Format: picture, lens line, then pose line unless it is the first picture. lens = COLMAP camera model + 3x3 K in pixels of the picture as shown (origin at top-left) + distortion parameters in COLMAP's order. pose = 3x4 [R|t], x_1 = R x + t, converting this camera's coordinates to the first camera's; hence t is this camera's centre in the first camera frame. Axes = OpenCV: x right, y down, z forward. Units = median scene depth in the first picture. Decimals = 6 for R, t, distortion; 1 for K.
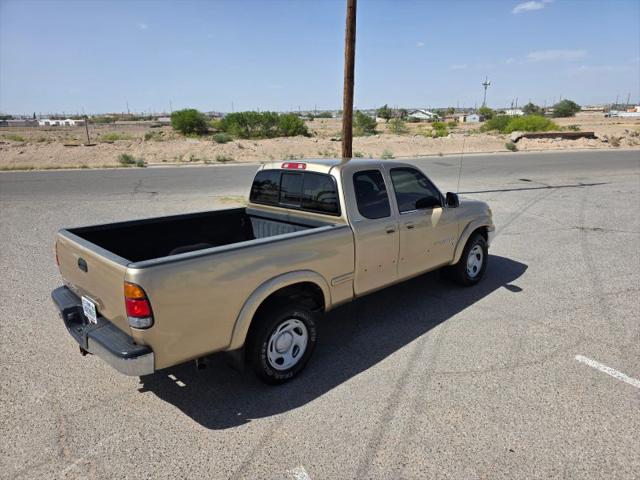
lens RADIAL K [[431.7, 0, 325.1], [0, 431.7, 244.8], [0, 0, 1]] dist [0.062915, -0.057825]
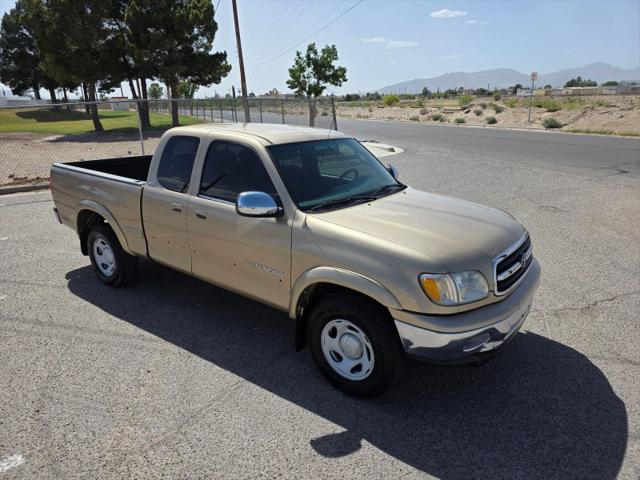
lens RADIAL K [[421.1, 0, 320.0], [0, 421.1, 240.0], [0, 0, 1]] dist [0.051286, -0.042125]
pose [[0.152780, 0.313539, -0.937204, 0.184573], [-0.242405, 0.931256, 0.272033, -0.050728], [0.958070, 0.185621, 0.218281, 0.202288]]
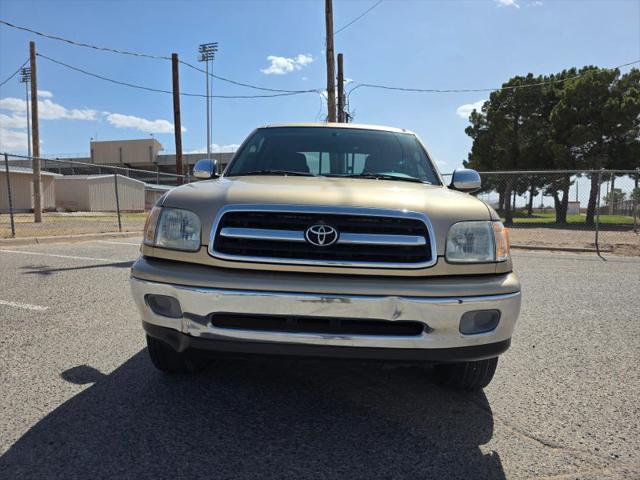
lens RADIAL K [[431.9, 0, 324.3], [0, 431.9, 239.9], [0, 0, 1]] dist [0.040855, -0.036109]
pose [[-0.726182, 0.043723, -0.686111, 0.130836], [-0.190935, 0.945891, 0.262364, -0.044869], [0.660457, 0.321526, -0.678540, 0.336710]]
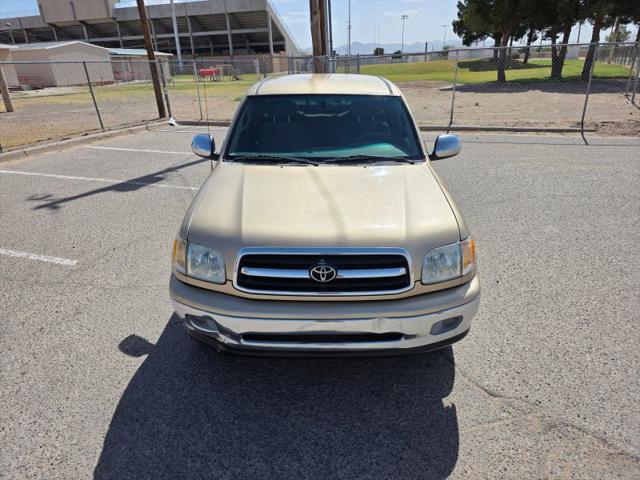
lens RADIAL K [[431.3, 0, 317.7], [0, 431.3, 239.0], [0, 0, 1]] dist [0.051634, -0.044963]
pose [[-0.708065, 0.294203, -0.641942, 0.138668], [-0.150085, 0.825606, 0.543921, -0.082559], [0.690014, 0.481477, -0.540427, 0.331815]]
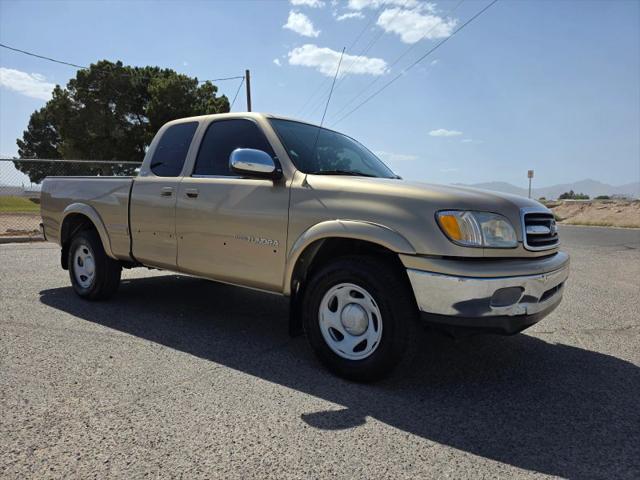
lens RADIAL K [[422.6, 0, 323.5], [0, 422.6, 253.6], [0, 0, 1]] dist [0.053318, -0.047145]
pose [[0.148443, 0.124260, -0.981083, 0.178823], [-0.273238, 0.958608, 0.080071, -0.012824], [0.950424, 0.256183, 0.176251, 0.213860]]
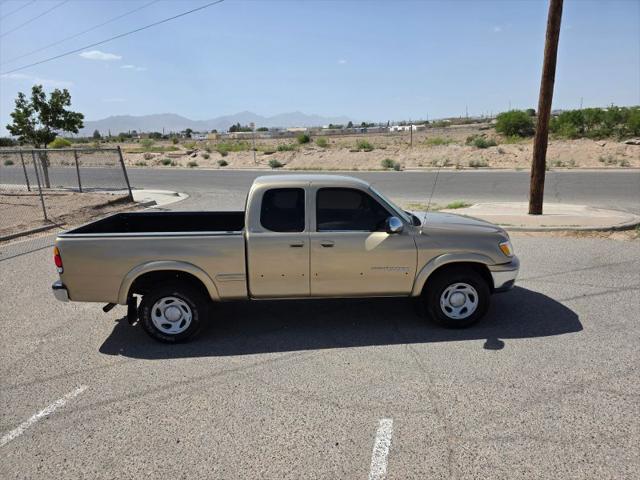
lens RADIAL K [[431.3, 0, 317.7], [0, 431.3, 239.0], [0, 0, 1]] dist [0.051634, -0.044963]
pose [[0.749929, 0.139468, -0.646649, 0.162123], [-0.149915, 0.987921, 0.039215, -0.018169], [0.644308, 0.067534, 0.761779, 0.039257]]
